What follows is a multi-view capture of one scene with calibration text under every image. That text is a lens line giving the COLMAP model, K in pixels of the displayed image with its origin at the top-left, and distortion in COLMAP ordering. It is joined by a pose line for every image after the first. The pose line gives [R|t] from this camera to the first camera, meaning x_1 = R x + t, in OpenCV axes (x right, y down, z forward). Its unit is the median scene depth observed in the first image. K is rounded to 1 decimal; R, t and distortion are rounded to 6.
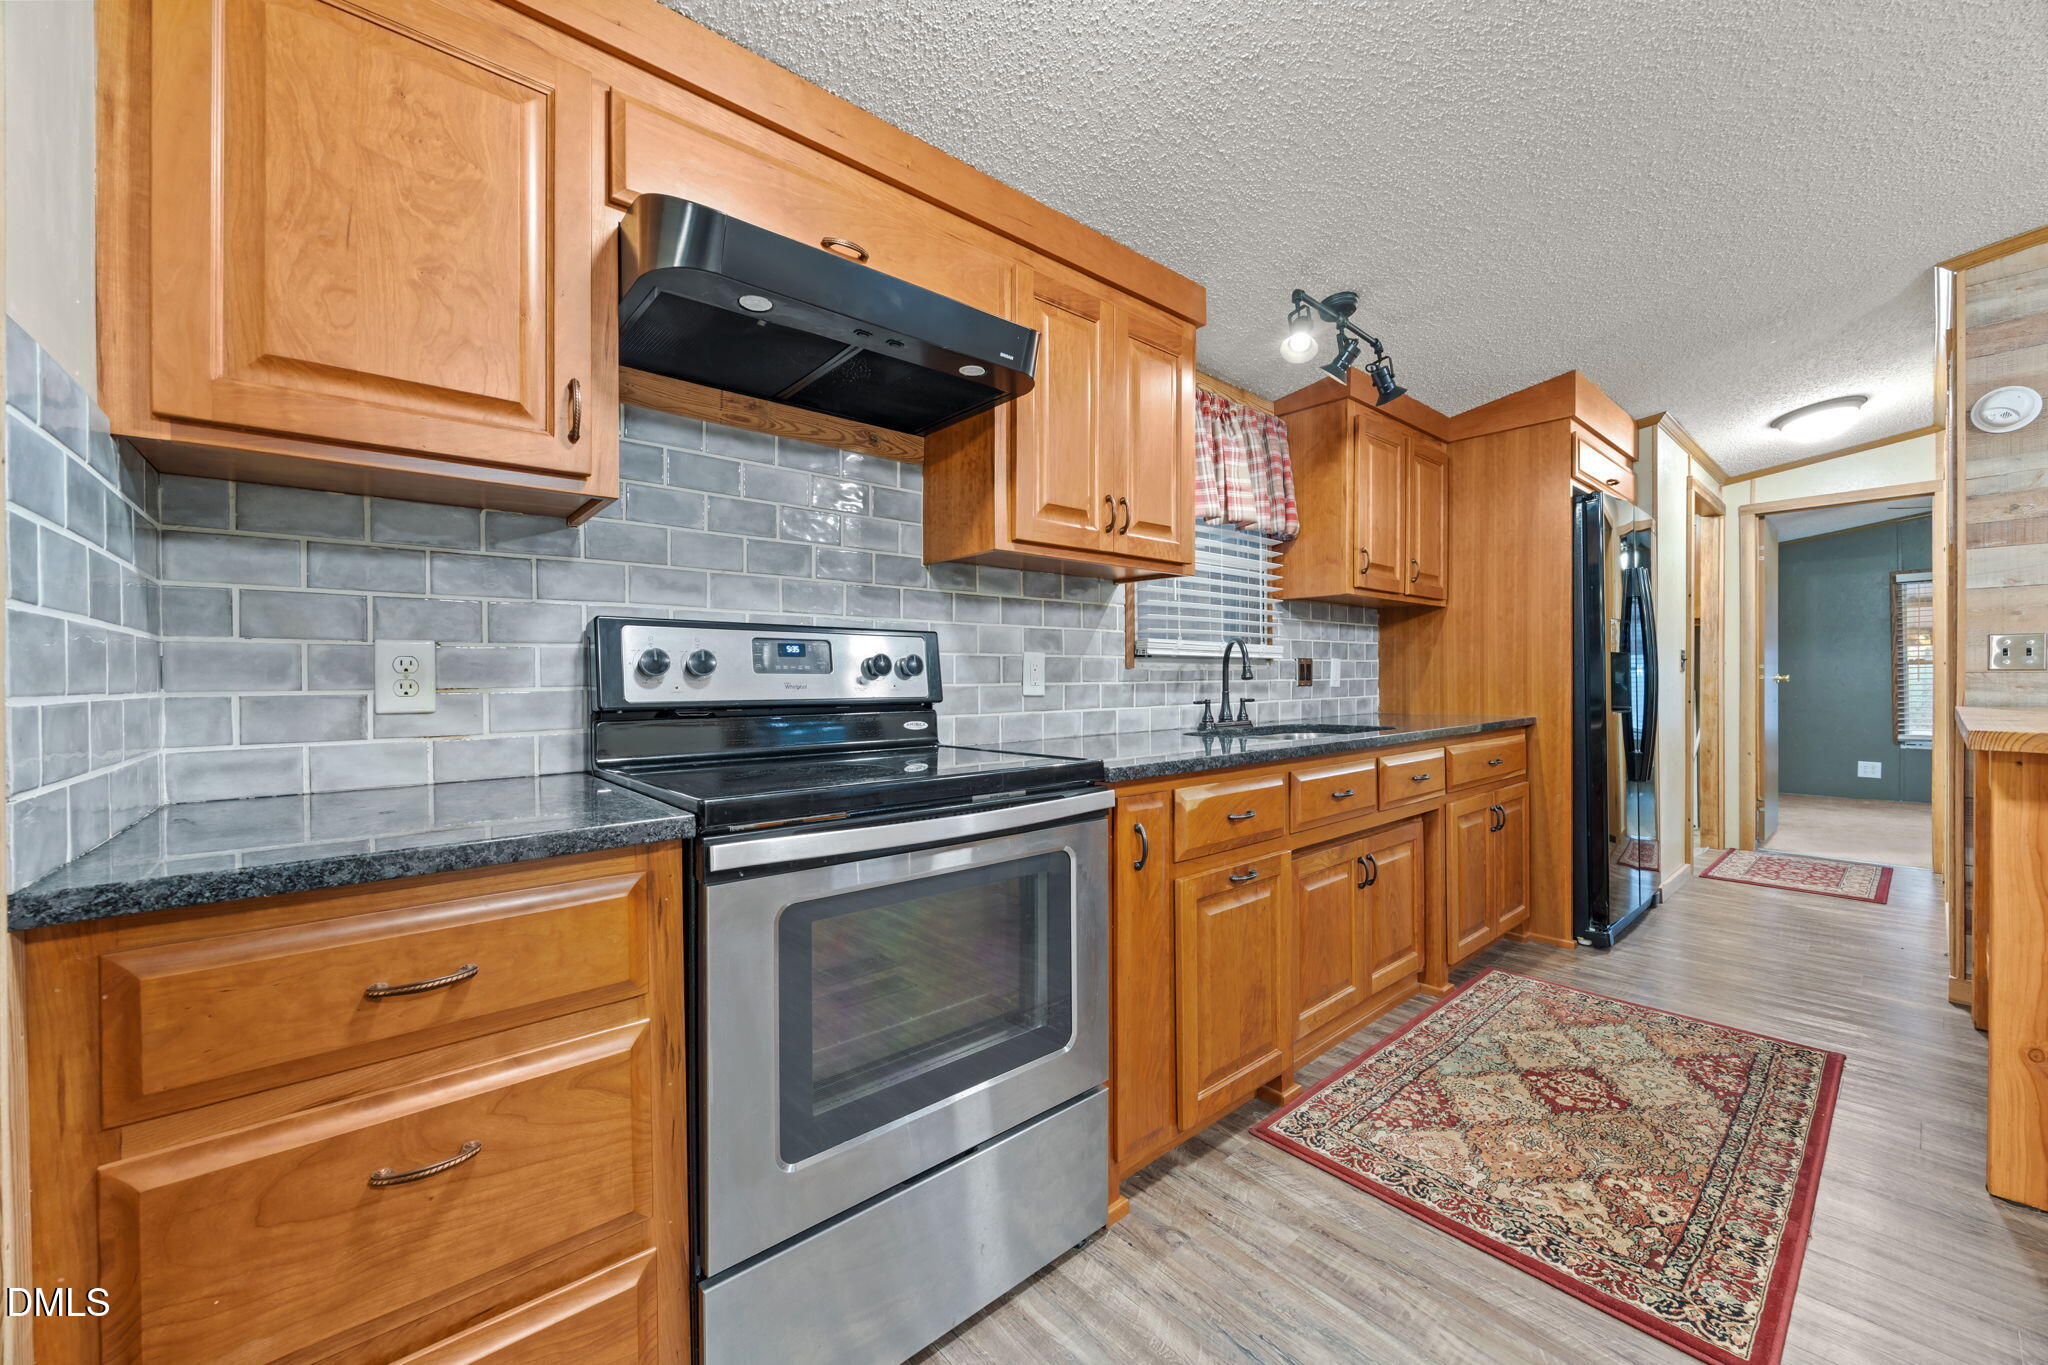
lens RADIAL K [[779.4, 0, 1009.9], [0, 779.4, 681.4], [0, 0, 1]] dist [-0.010154, -0.000088]
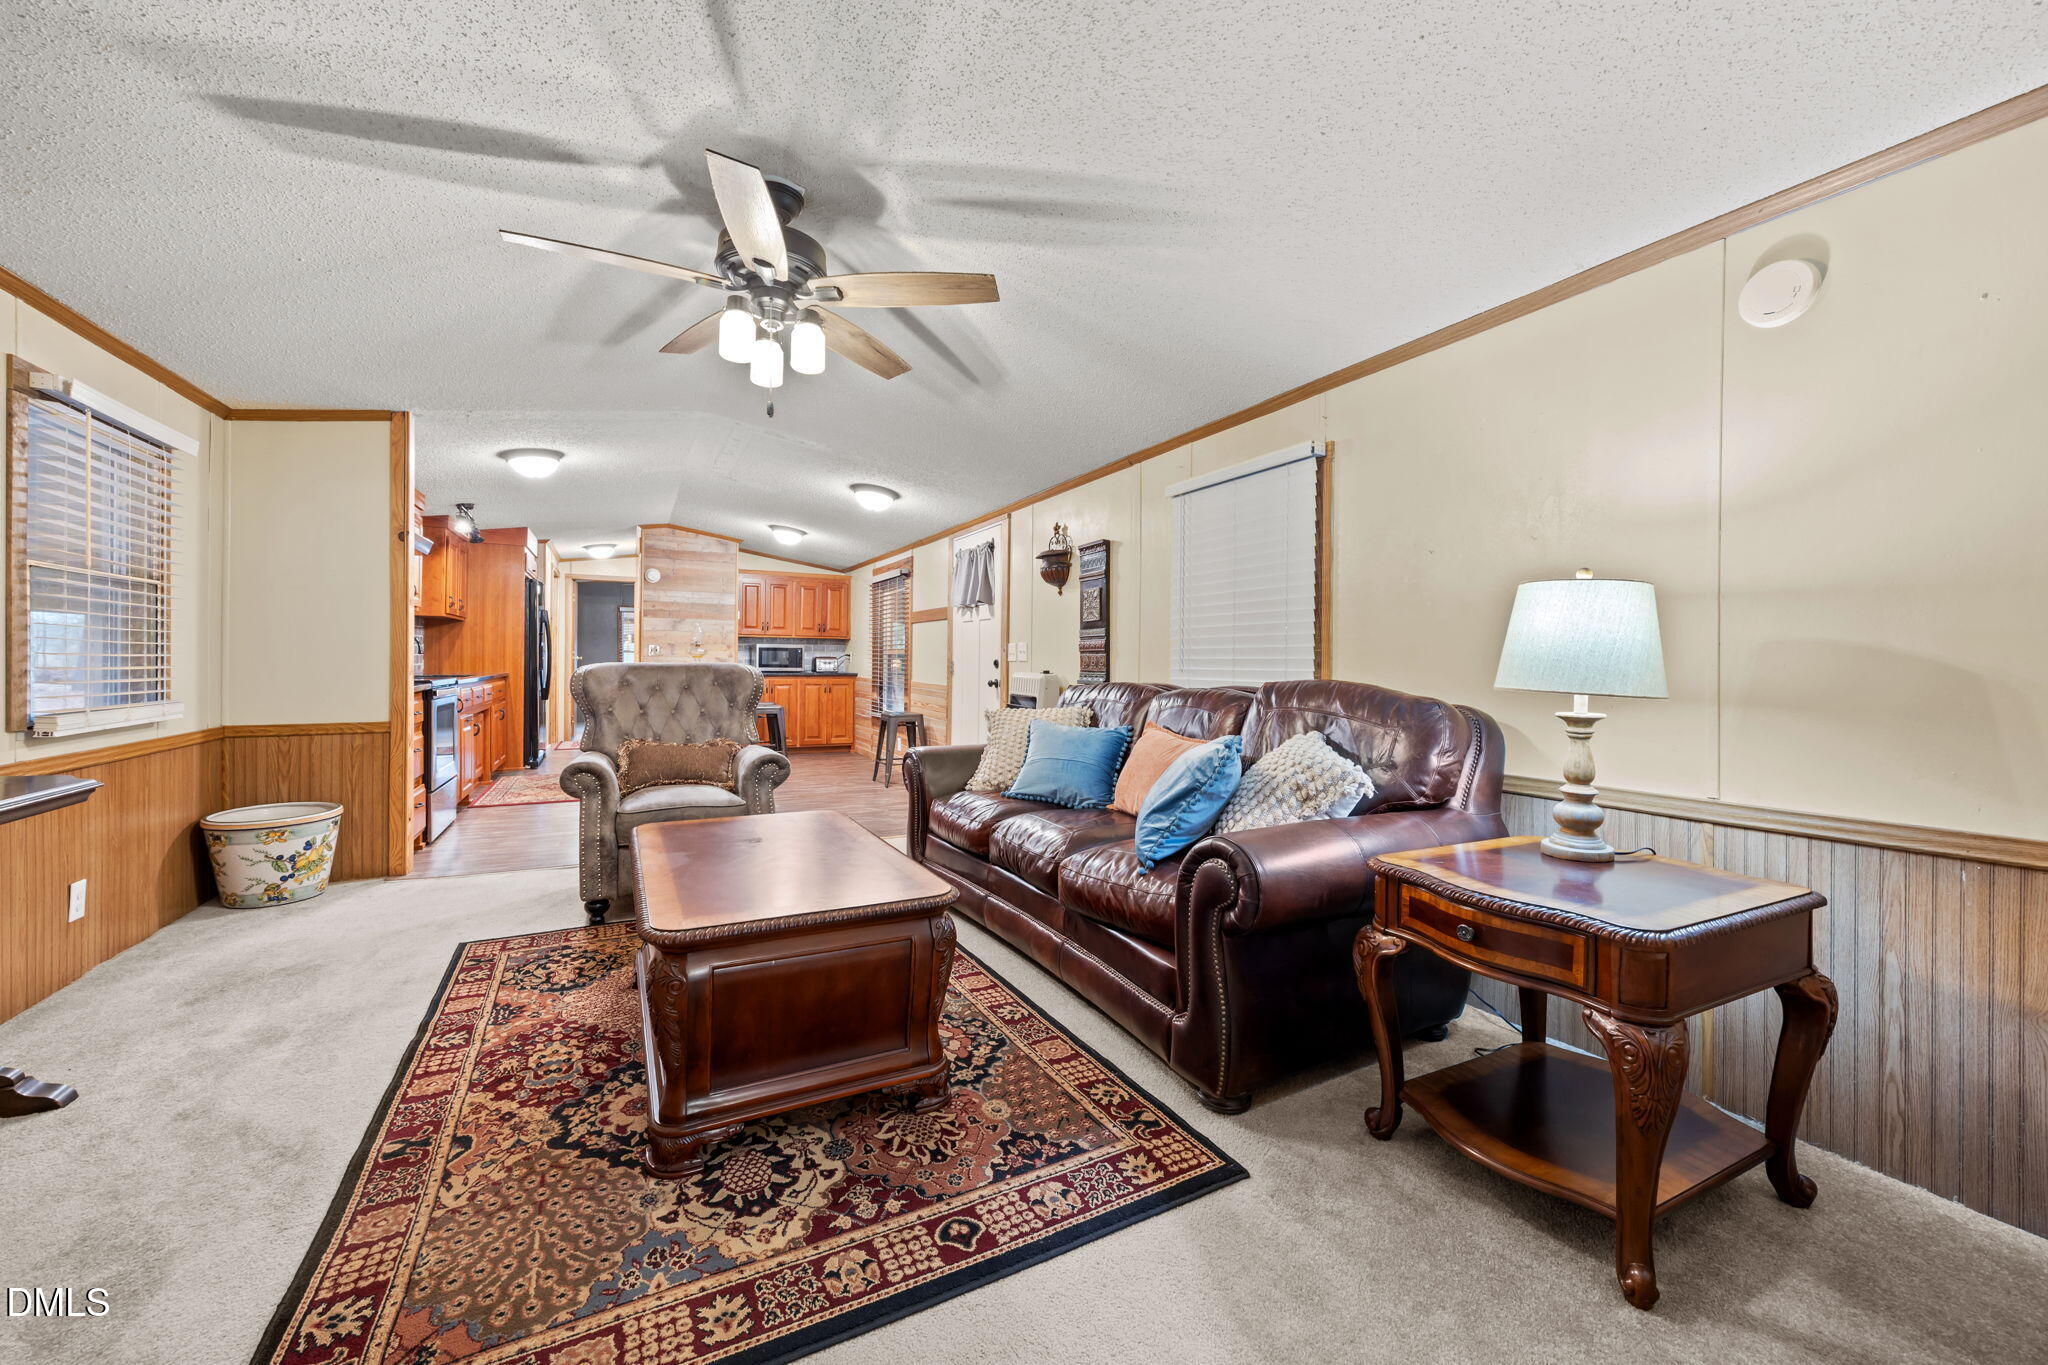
lens RADIAL K [[779.4, 0, 1009.1], [0, 779.4, 664.7], [0, 0, 1]] dist [-0.010154, -0.000088]
pose [[0.239047, 0.006213, 0.970988, -1.064527], [-0.008571, 0.999954, -0.004288, 0.016629], [-0.970970, -0.007297, 0.239089, -0.875073]]
